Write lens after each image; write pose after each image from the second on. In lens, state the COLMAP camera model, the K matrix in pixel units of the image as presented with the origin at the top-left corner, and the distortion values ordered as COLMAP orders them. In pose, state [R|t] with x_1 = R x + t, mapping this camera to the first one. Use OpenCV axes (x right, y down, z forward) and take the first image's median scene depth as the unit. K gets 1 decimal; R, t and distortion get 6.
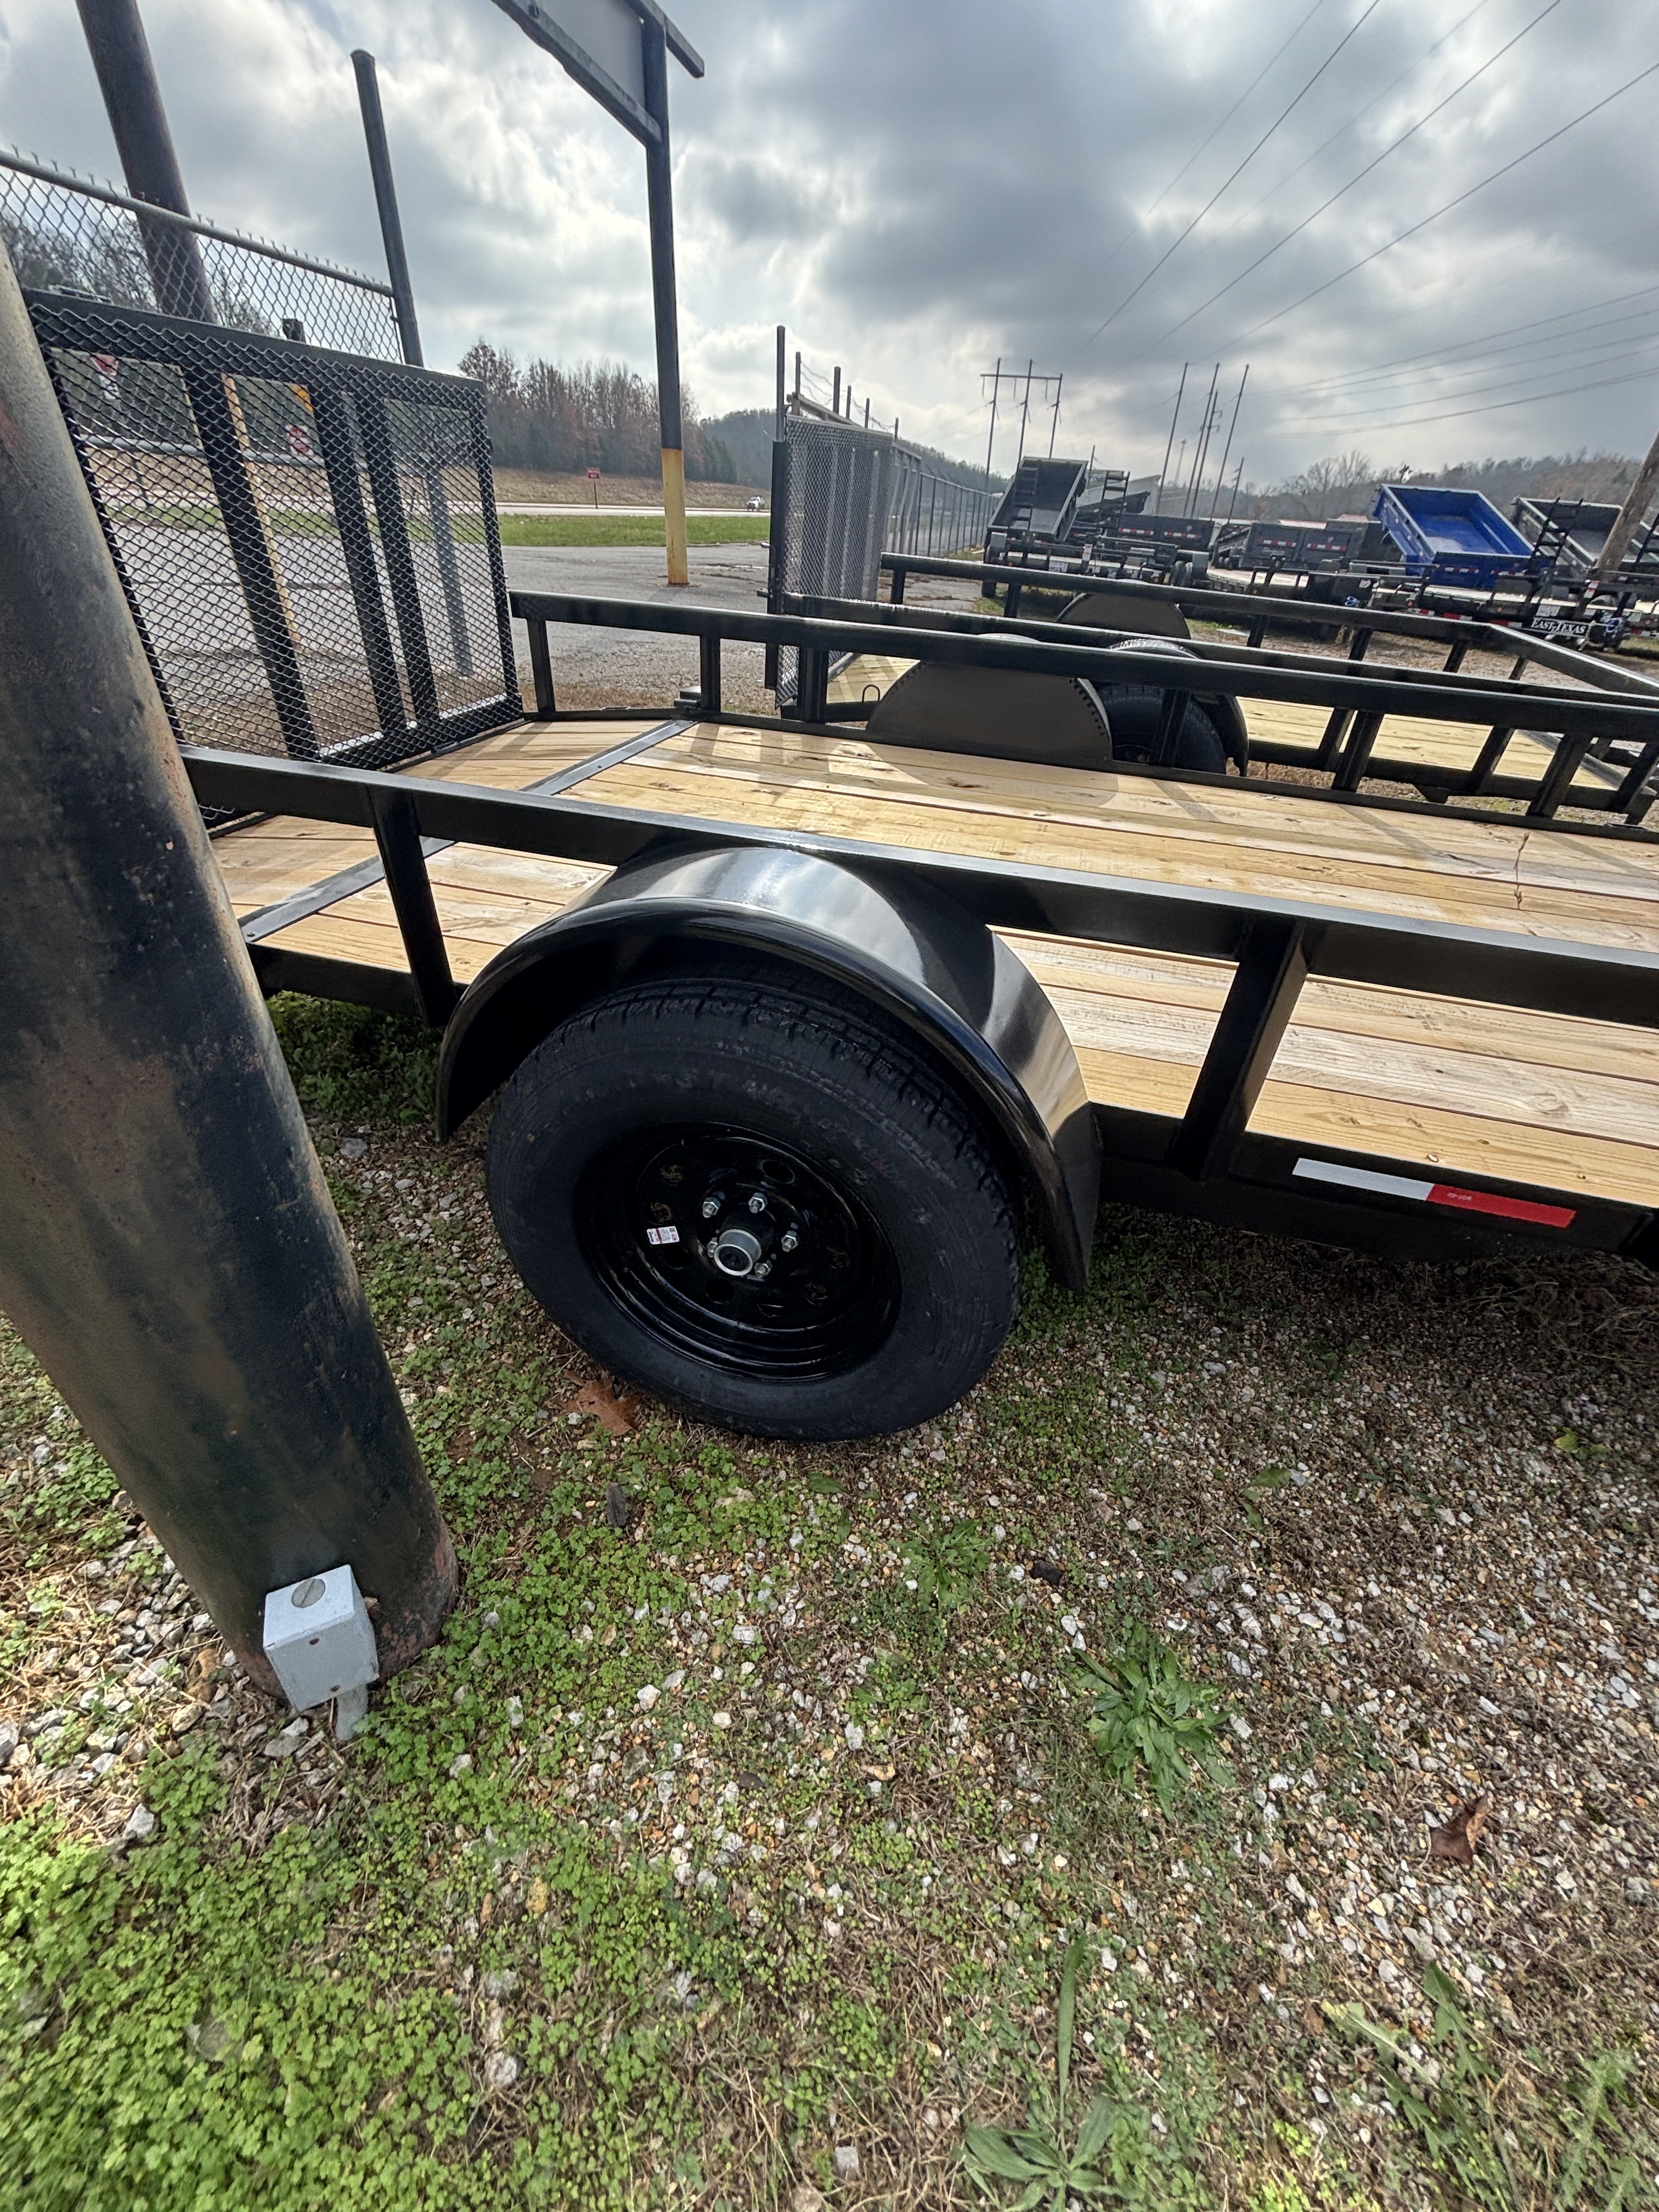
lens RADIAL K [[876.0, 0, 834.2], [0, 876.0, 1102.8], [0, 0, 1]] dist [0.001152, 0.000221]
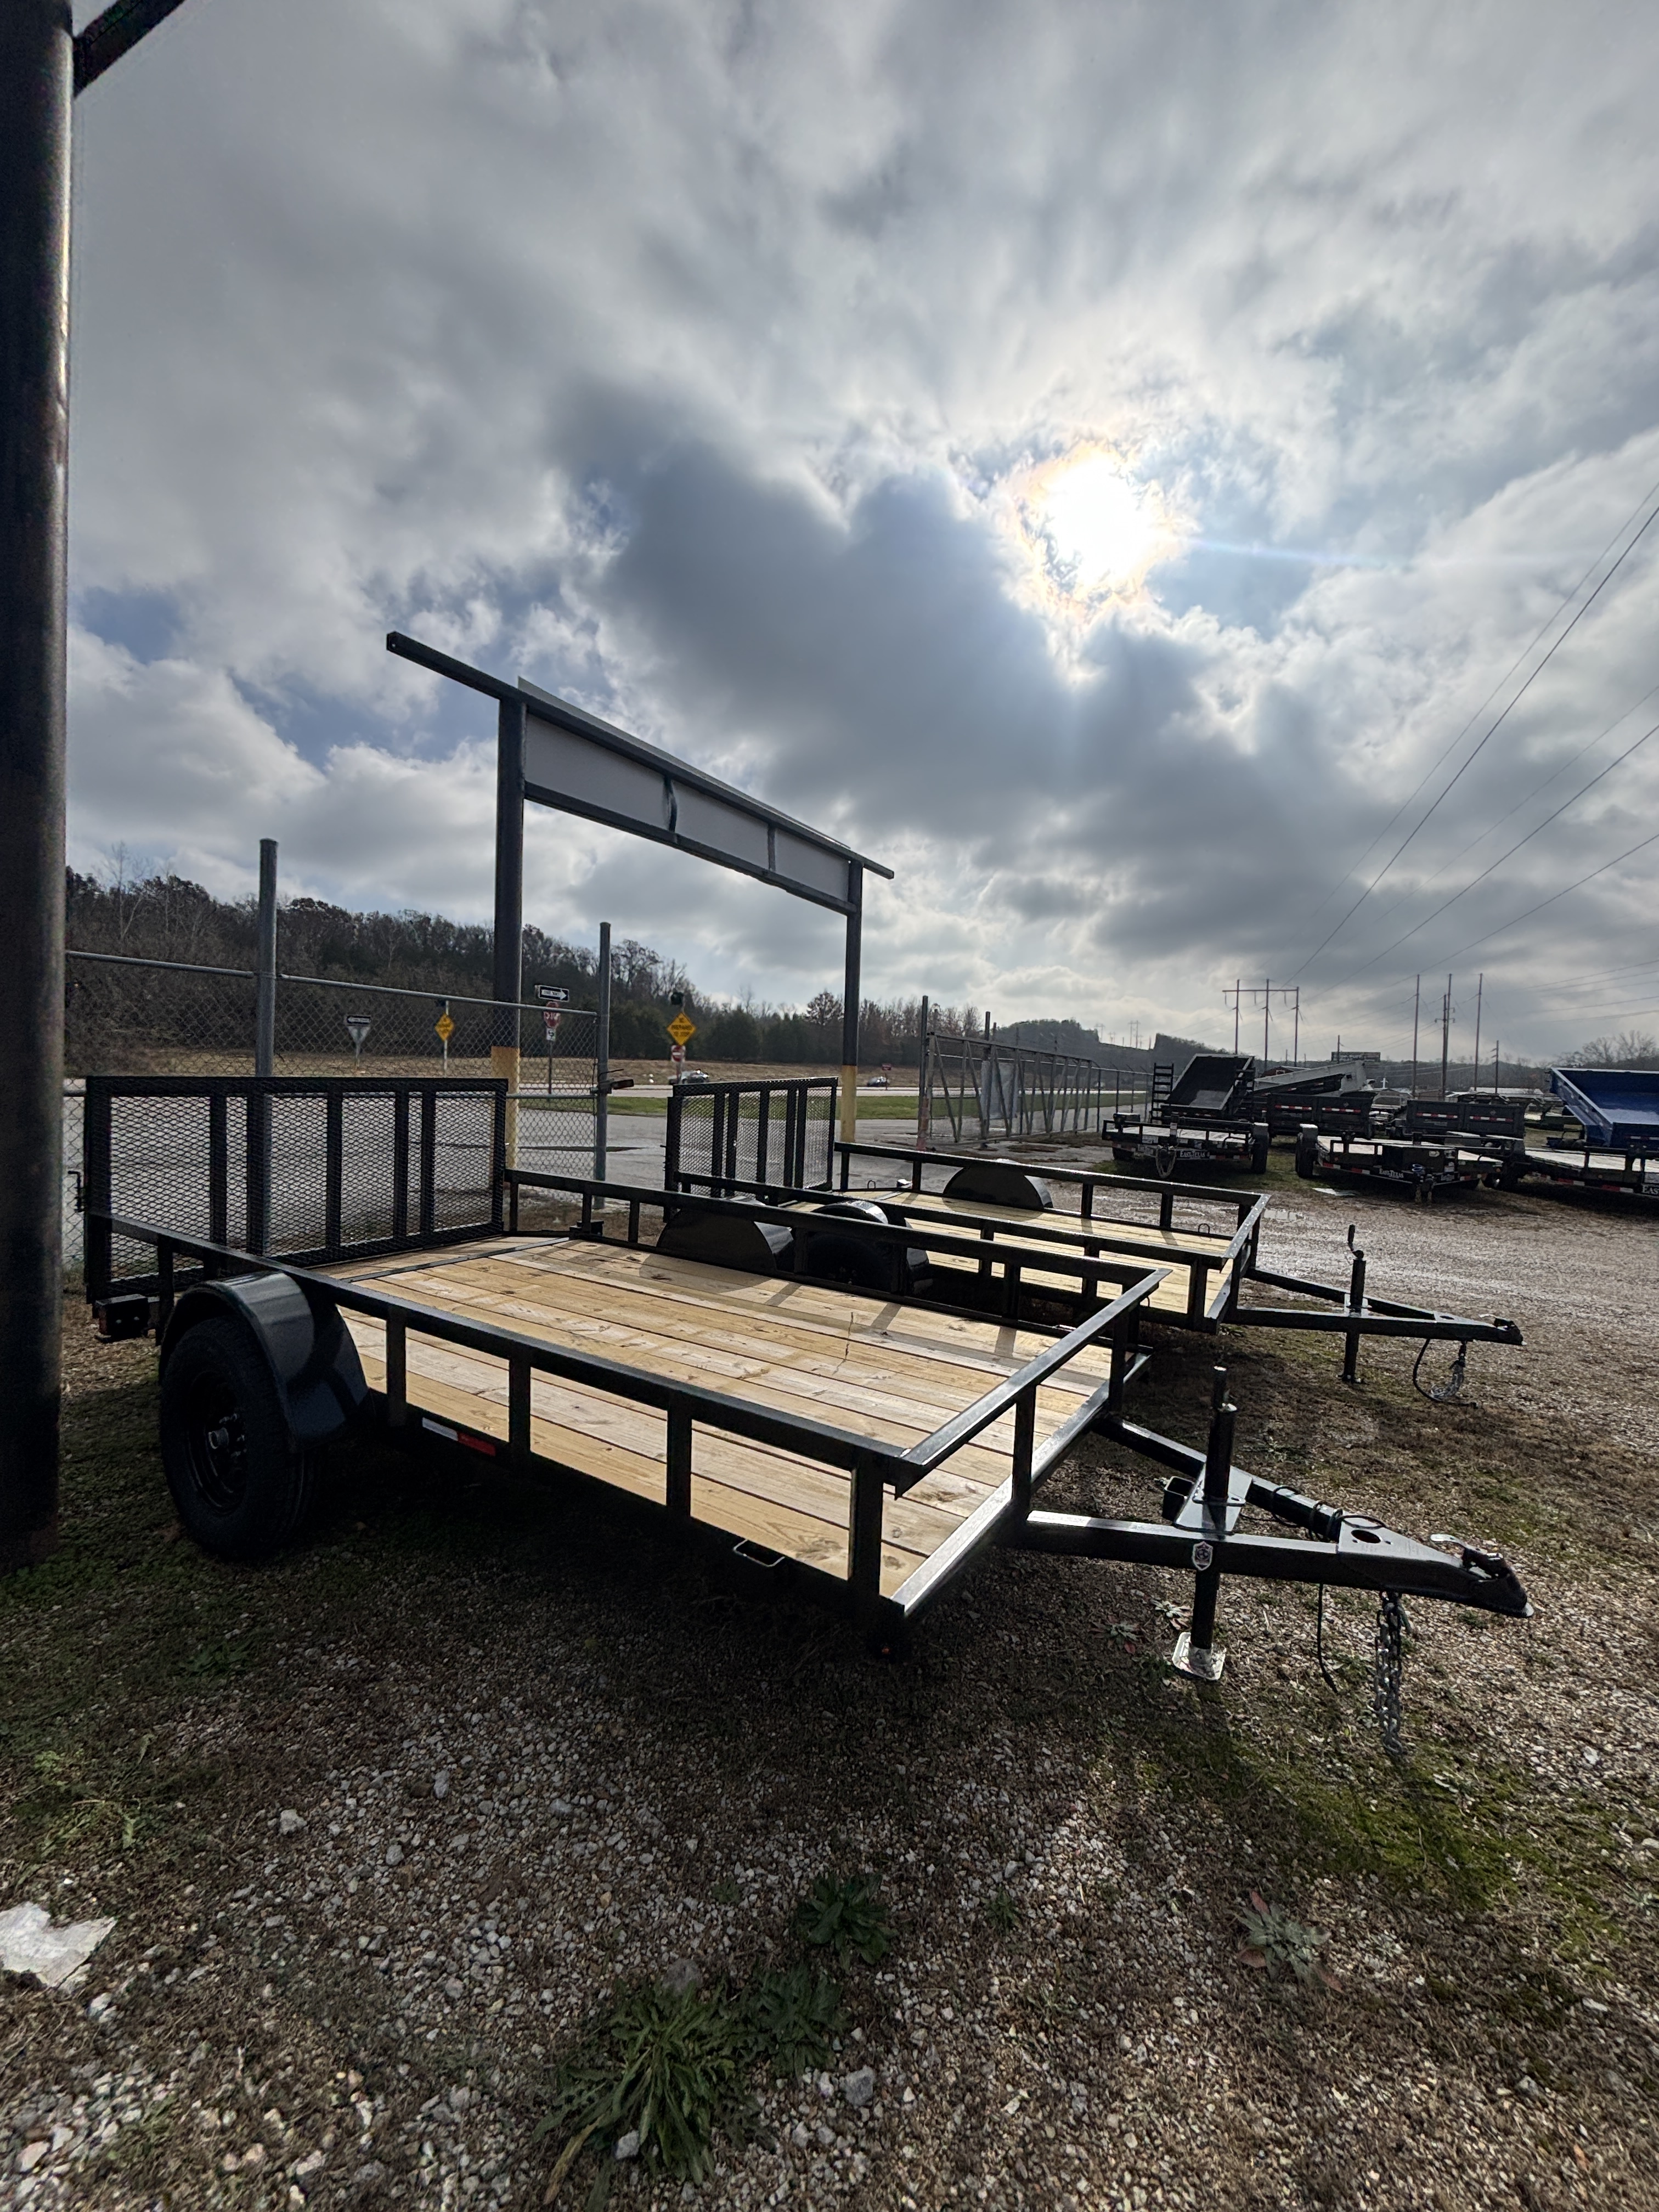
lens RADIAL K [[876.0, 0, 835.9], [0, 876.0, 1140.3], [0, 0, 1]] dist [0.001152, 0.000221]
pose [[0.956032, 0.002346, -0.293251, 0.328685], [-0.151693, 0.859755, -0.487658, 0.057872], [0.250980, 0.510701, 0.822310, -0.139066]]
